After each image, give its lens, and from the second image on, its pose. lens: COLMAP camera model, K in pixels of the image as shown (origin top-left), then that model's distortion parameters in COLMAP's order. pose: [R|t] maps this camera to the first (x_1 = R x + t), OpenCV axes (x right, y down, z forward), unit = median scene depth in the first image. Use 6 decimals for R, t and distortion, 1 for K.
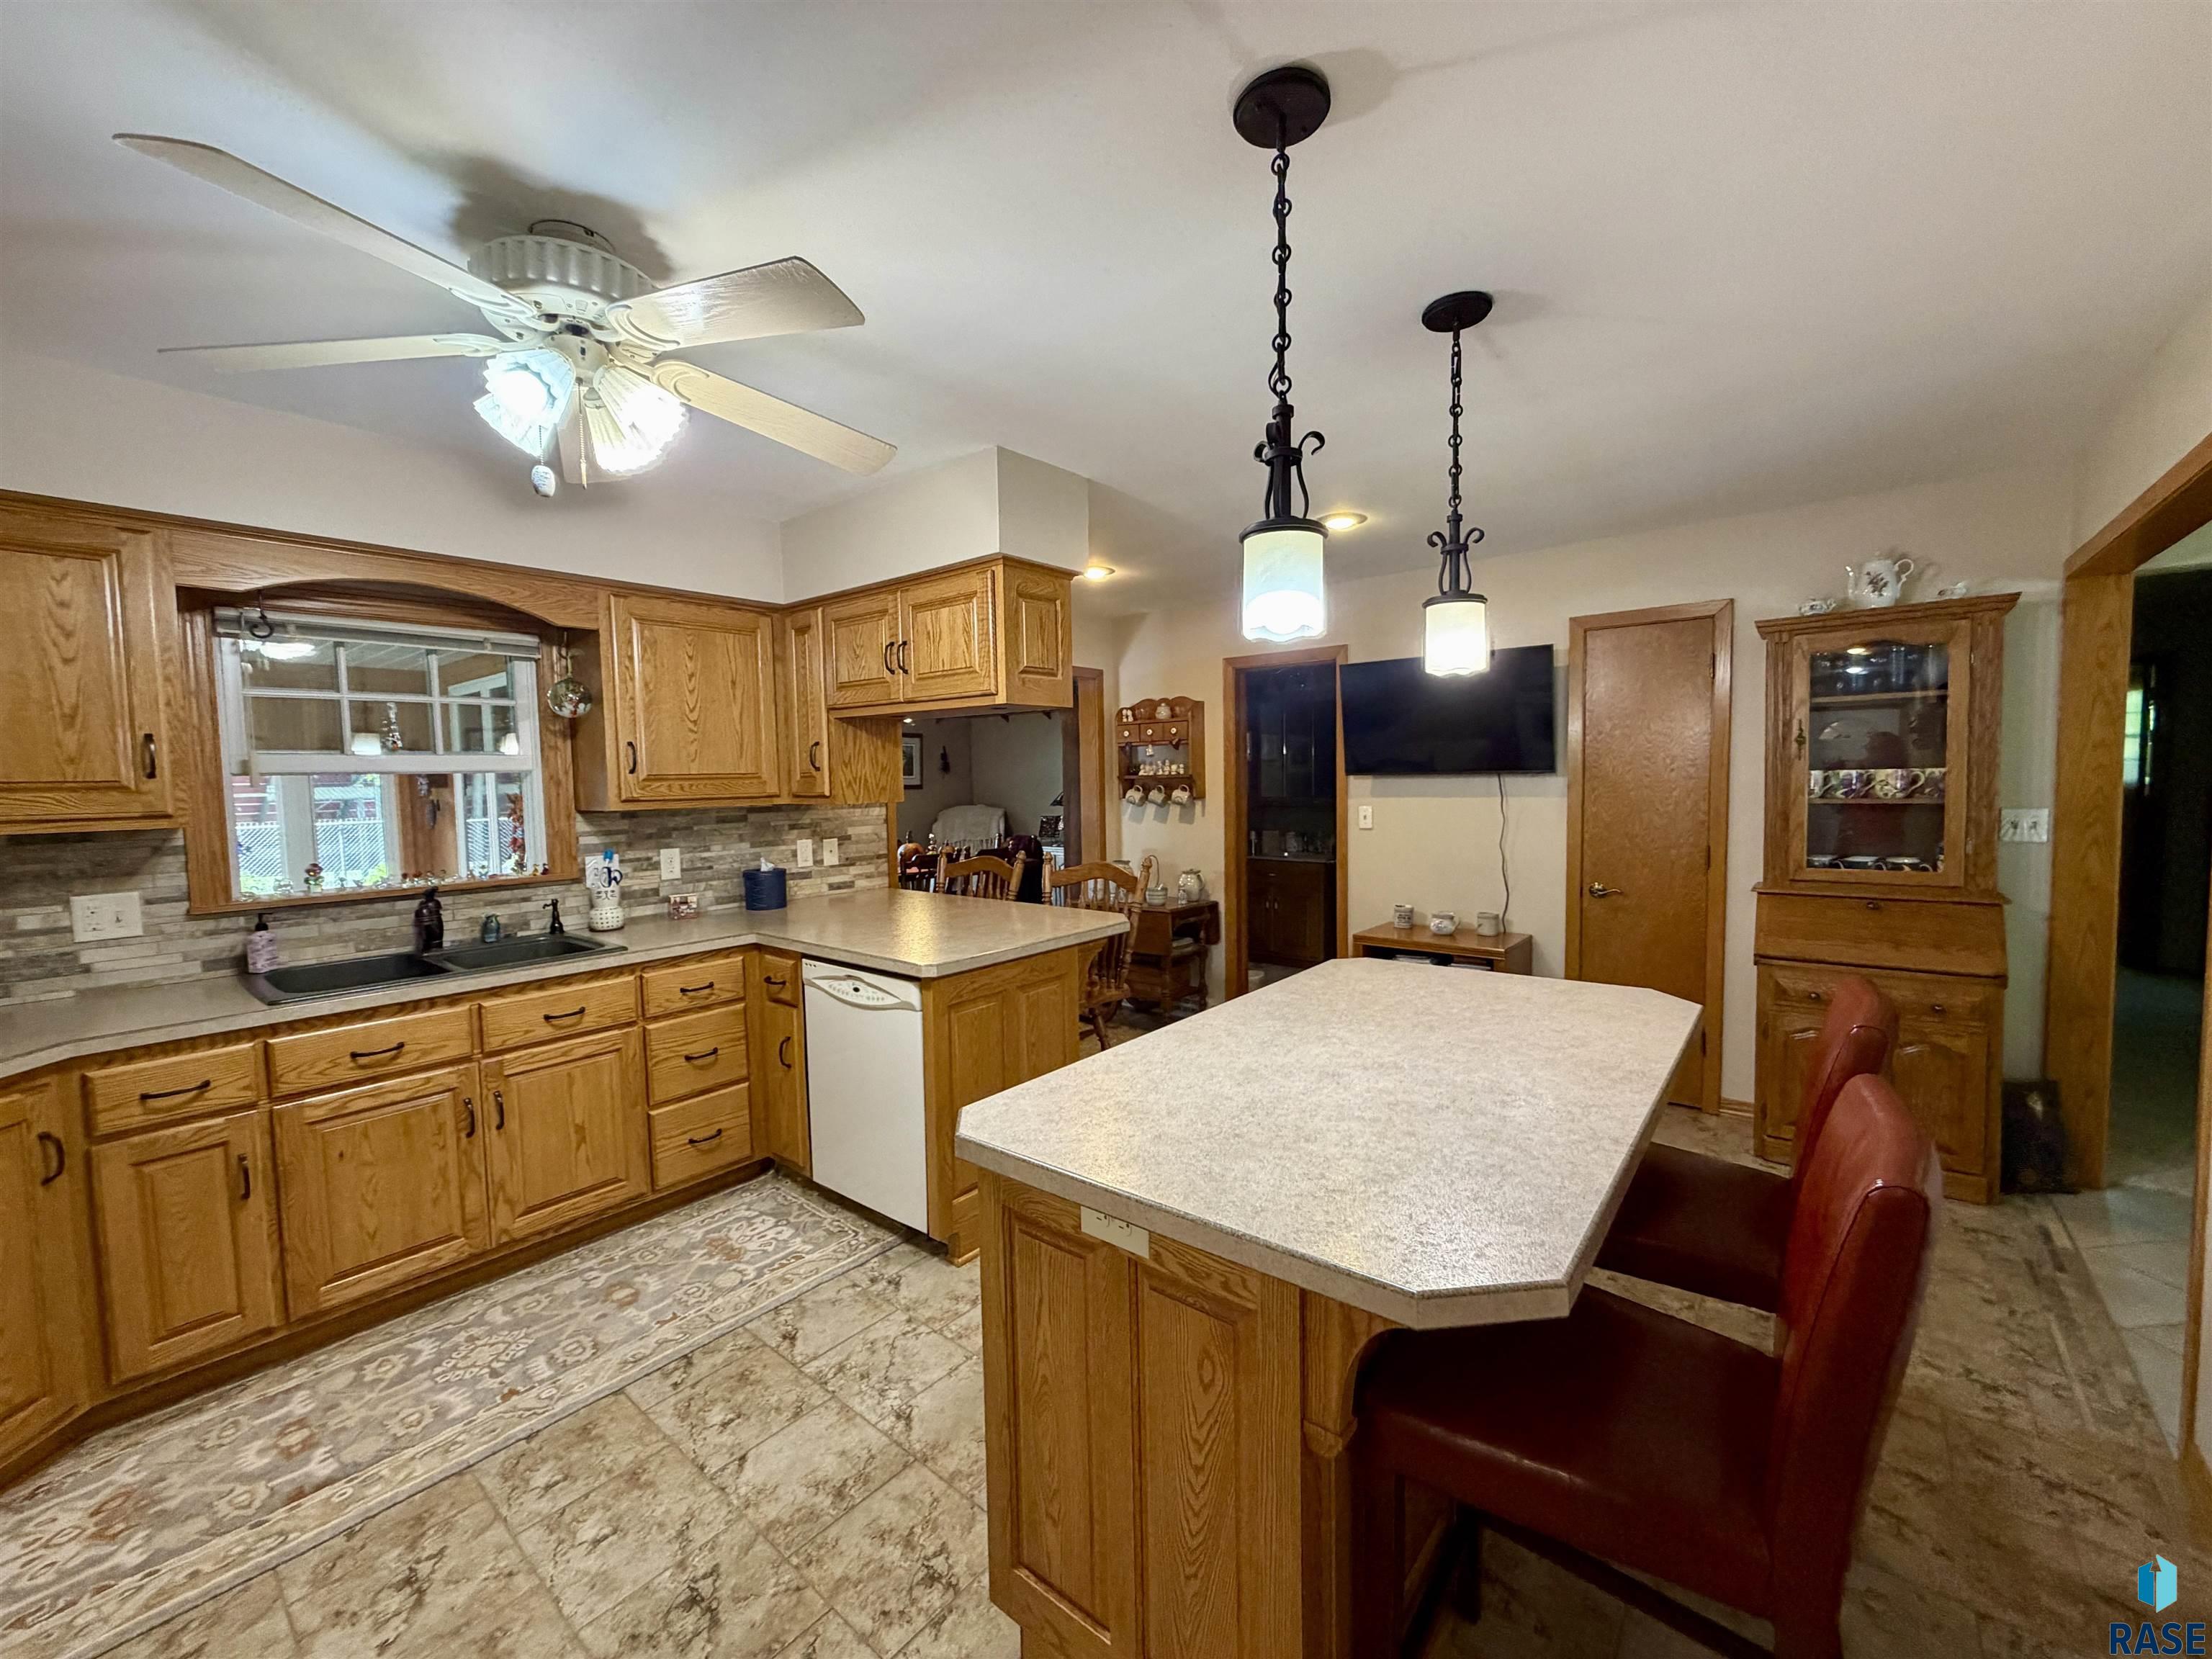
lens RADIAL K [[880.5, 0, 1099.8], [0, 880.5, 828.8], [0, 0, 1]] dist [0.000252, -0.000617]
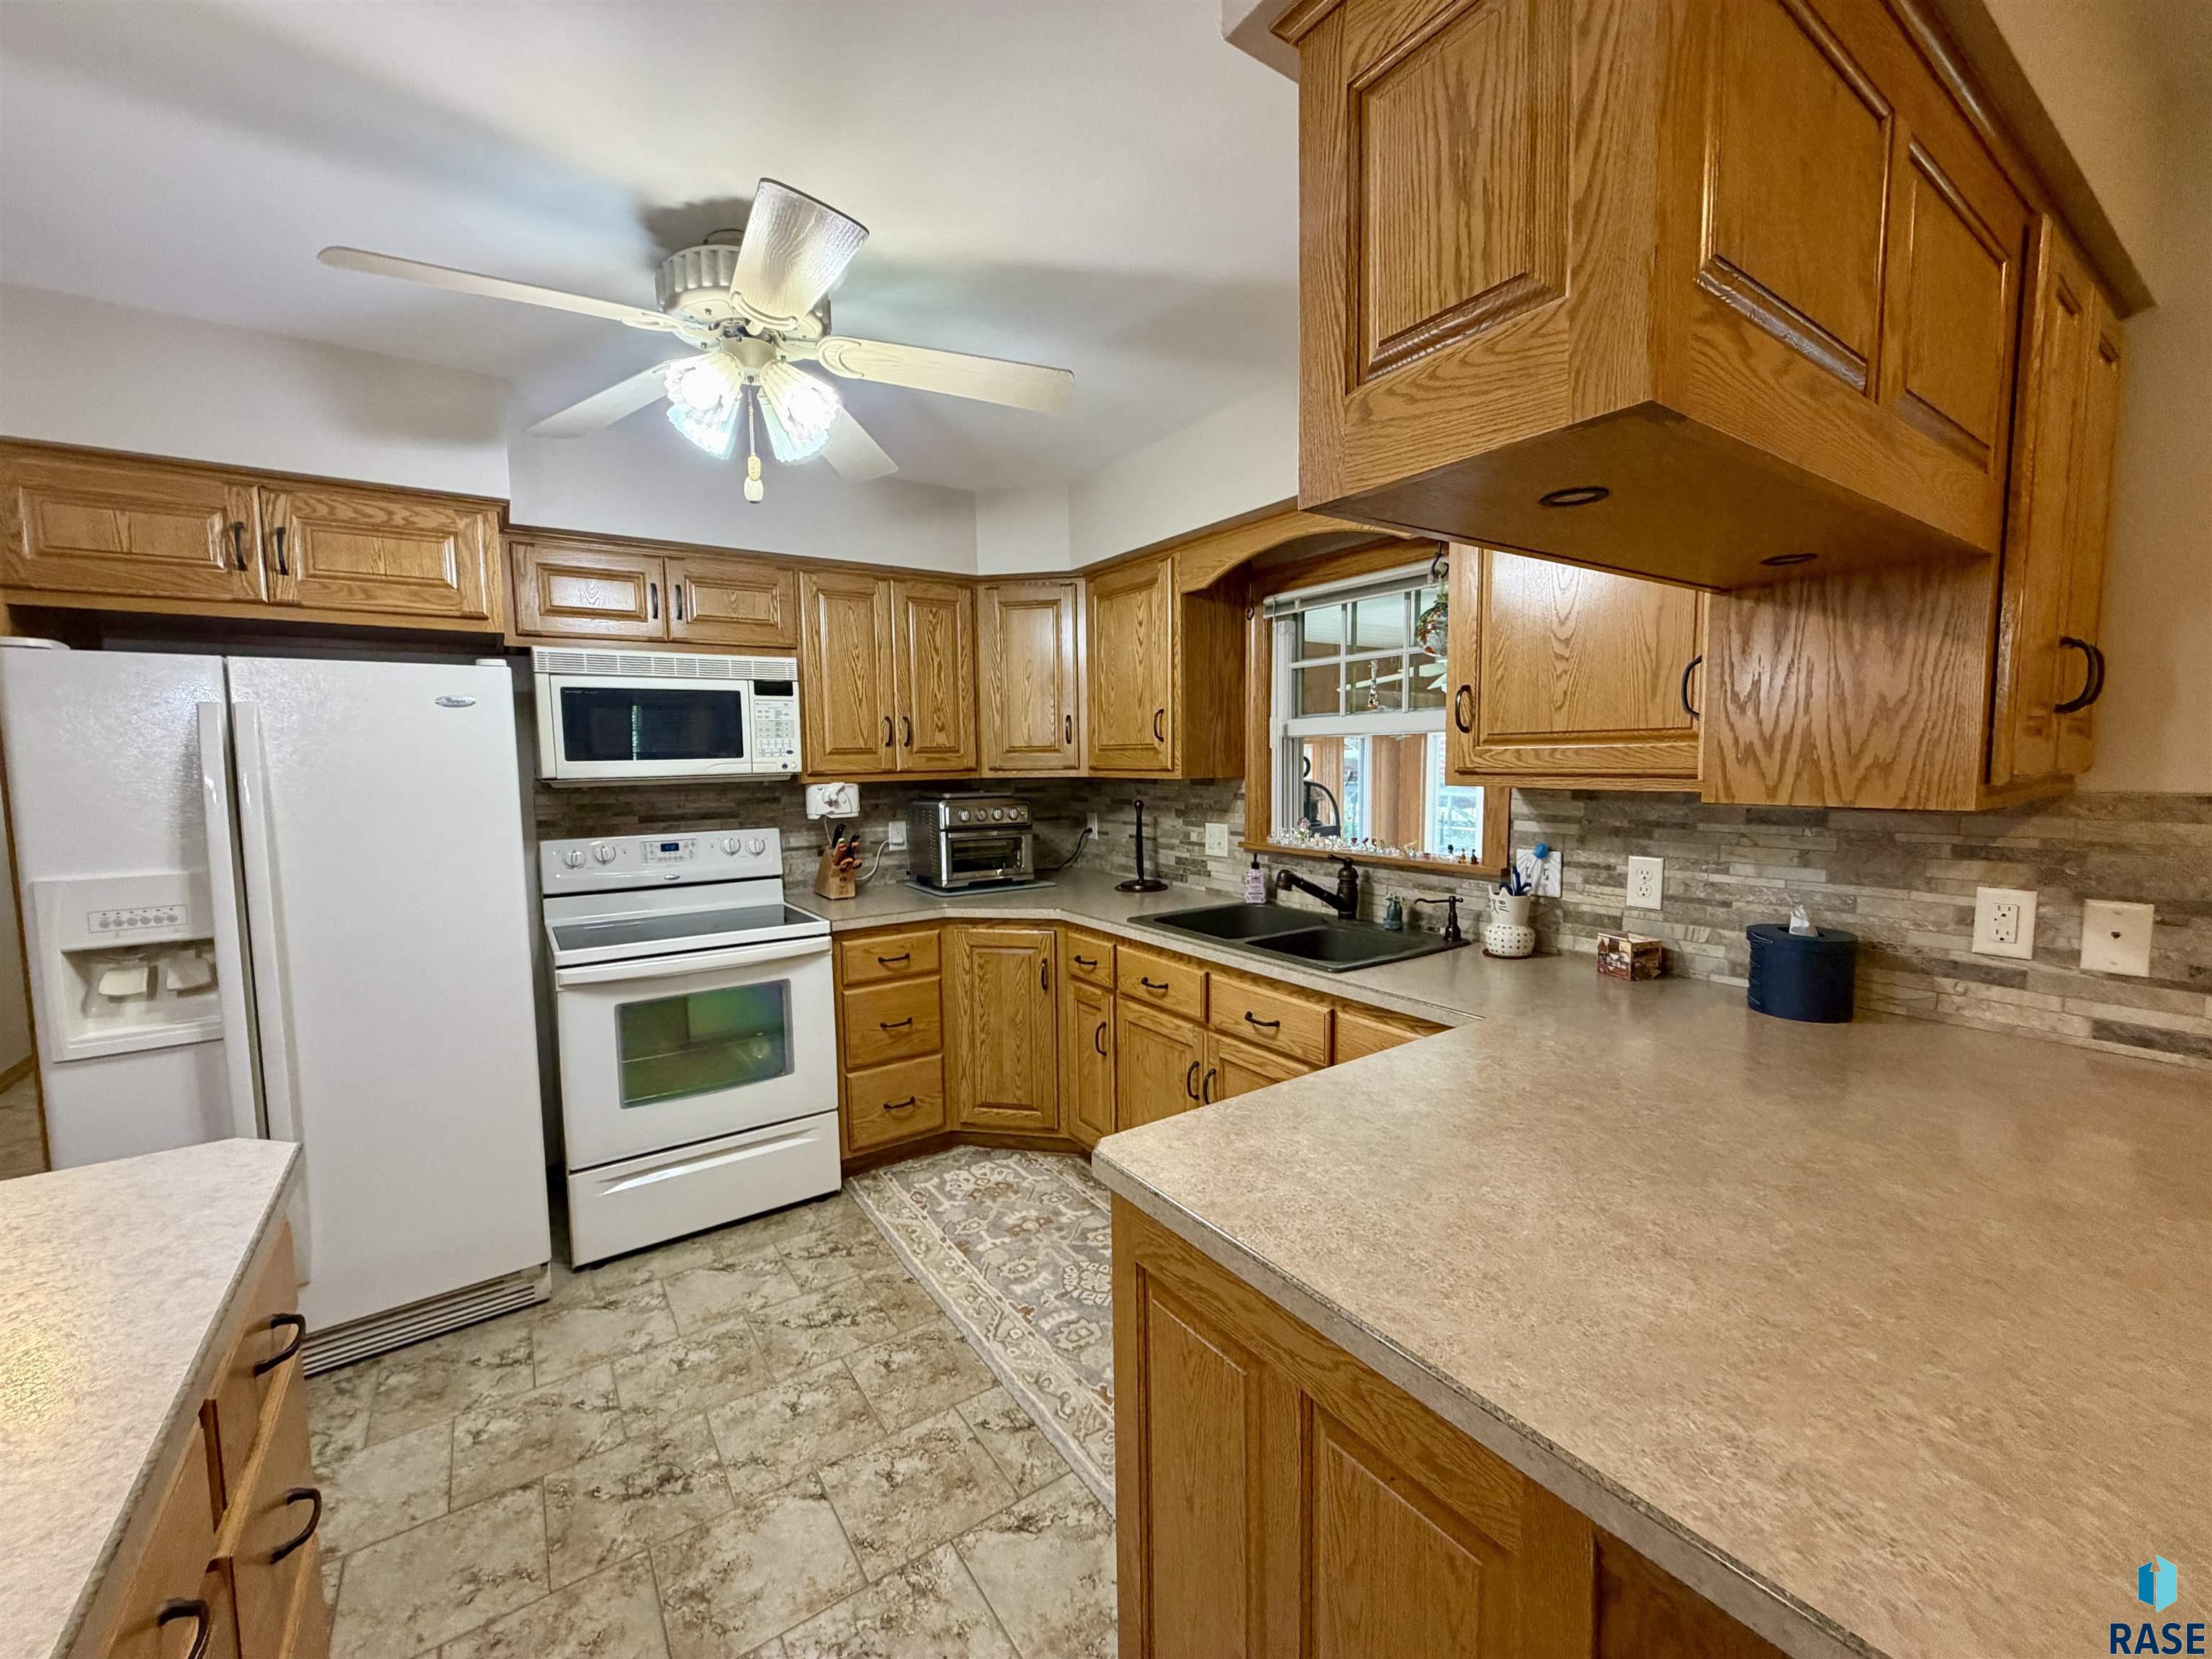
lens RADIAL K [[880.5, 0, 1098.7], [0, 880.5, 828.6], [0, 0, 1]] dist [0.000252, -0.000617]
pose [[-0.271102, 0.103157, -0.957007, 0.208824], [-0.040408, 0.992144, 0.118391, -0.061111], [0.961702, 0.070767, -0.264804, 0.958461]]
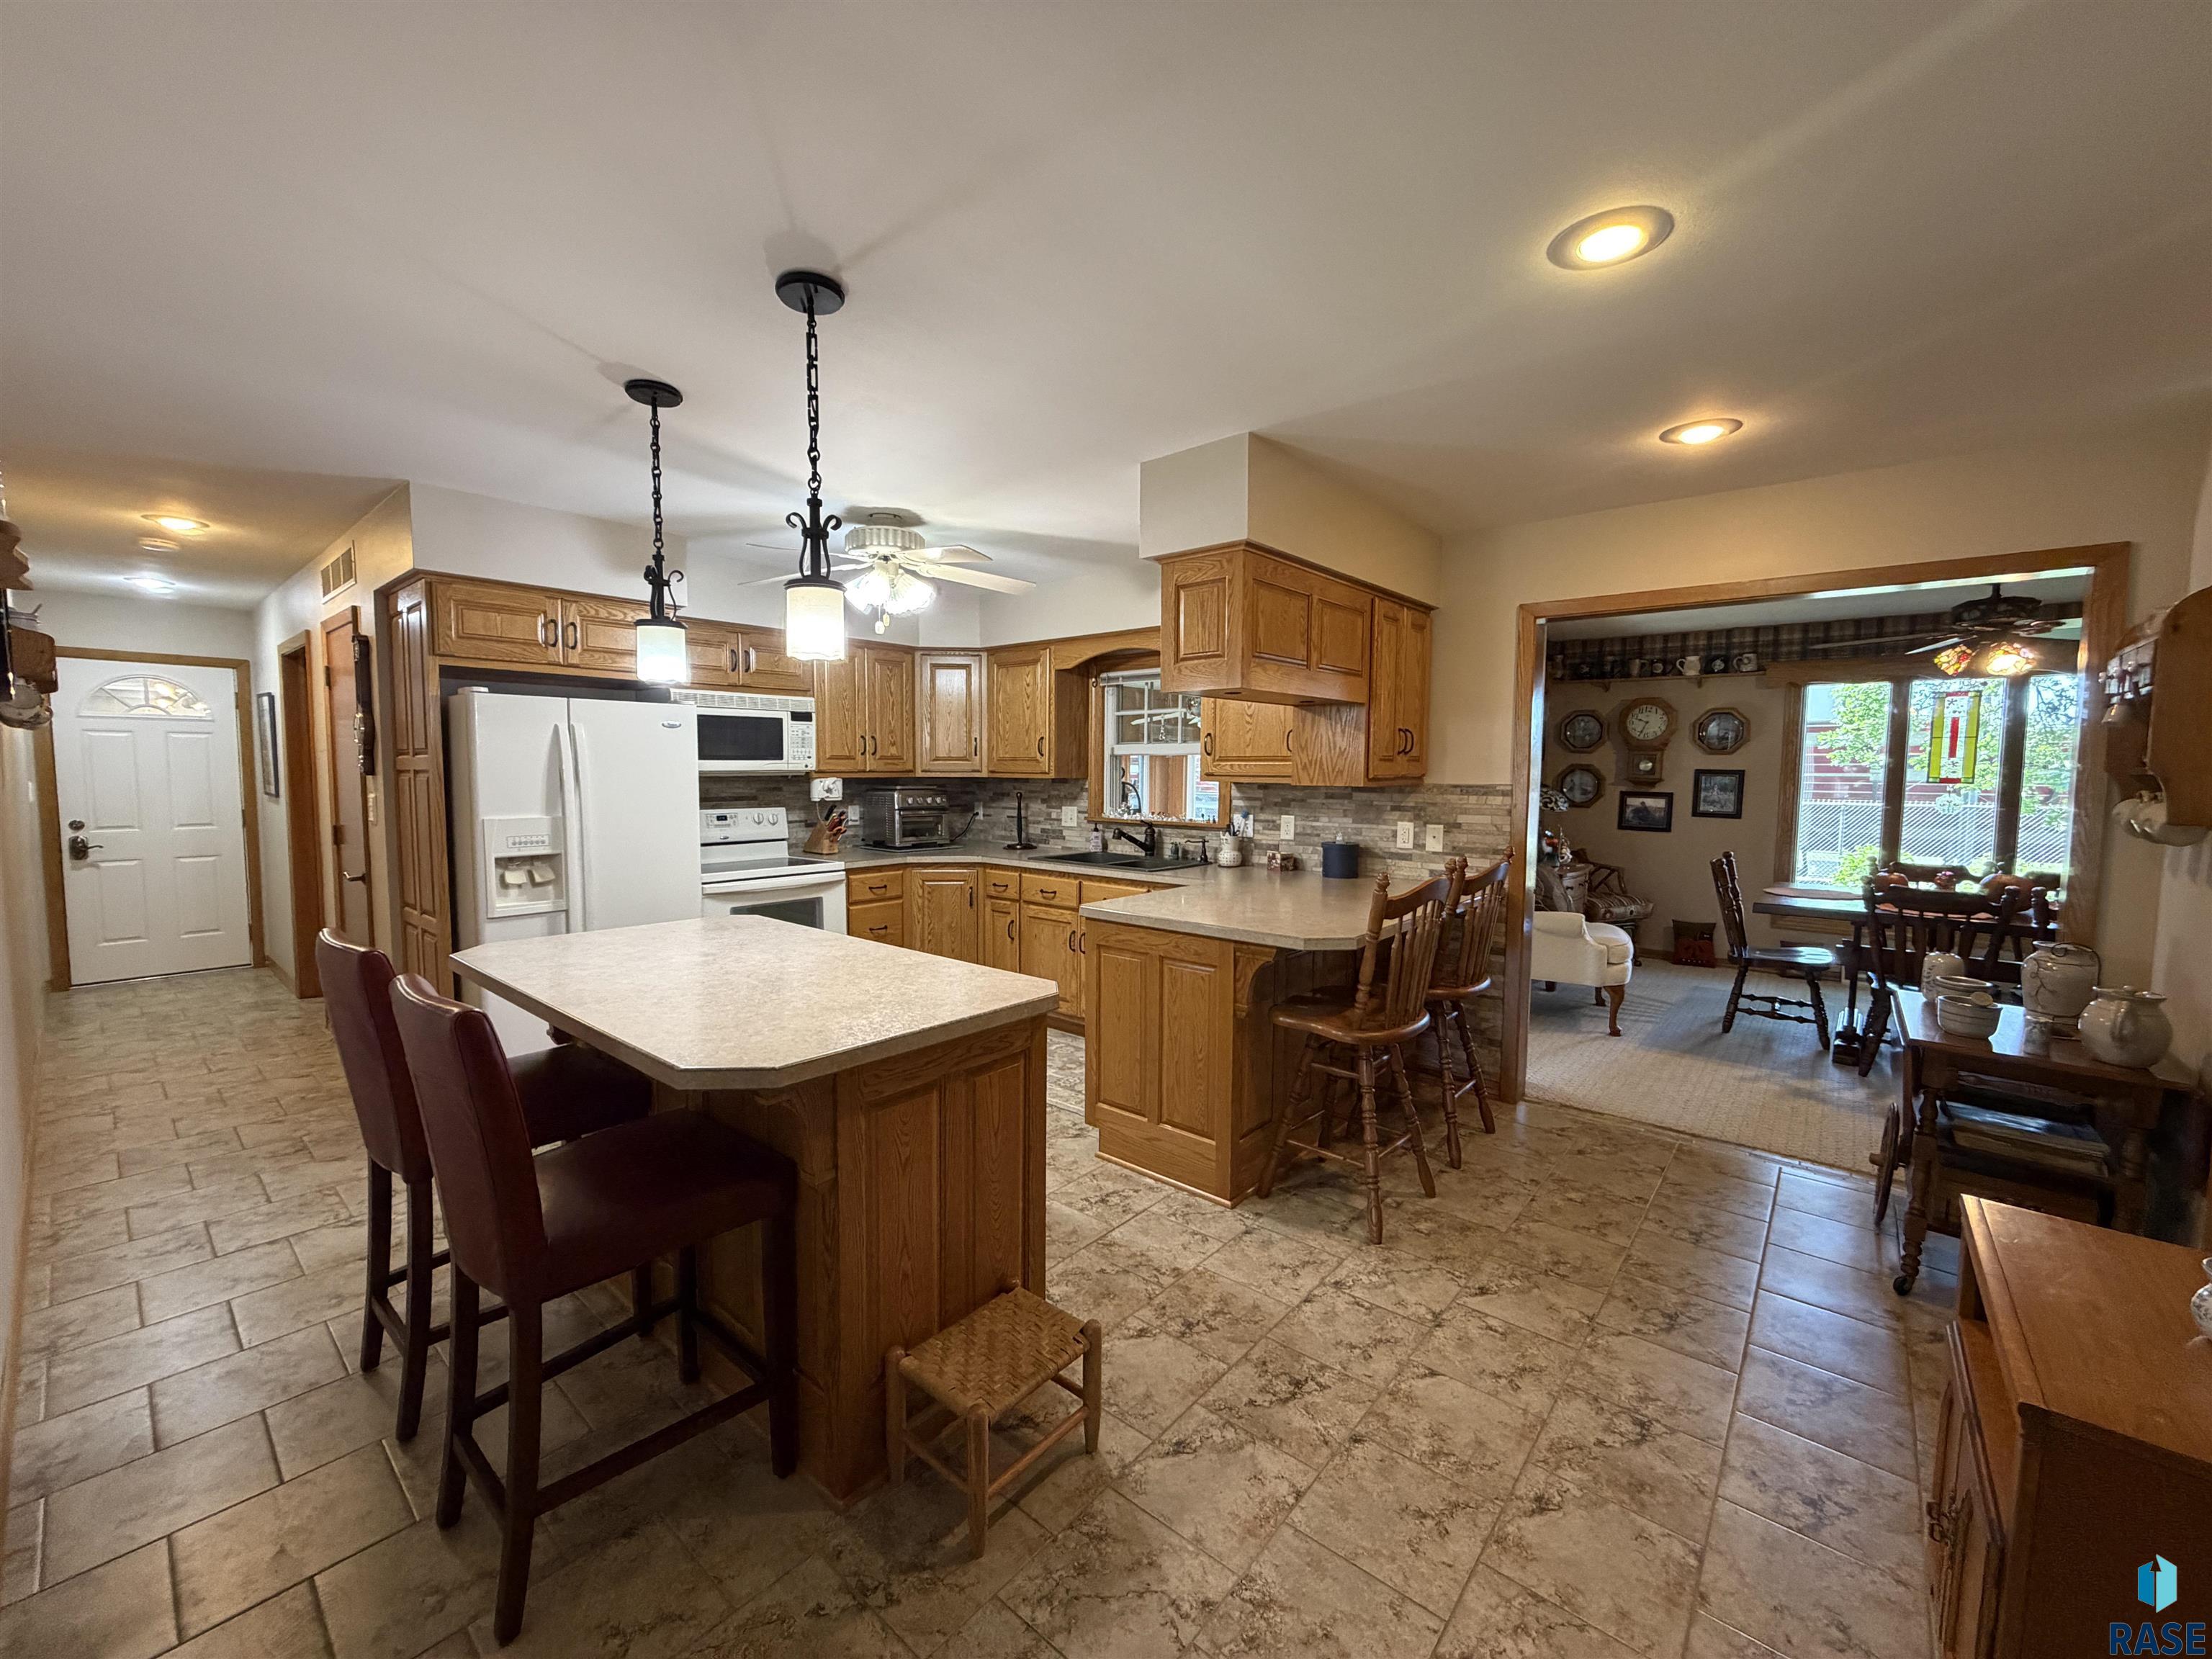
lens RADIAL K [[880.5, 0, 1098.1], [0, 880.5, 827.8], [0, 0, 1]] dist [0.000252, -0.000617]
pose [[-0.016544, 0.088228, -0.995963, 0.930262], [-0.067297, 0.993742, 0.089149, -0.064720], [0.997596, 0.068500, -0.010503, 0.887117]]
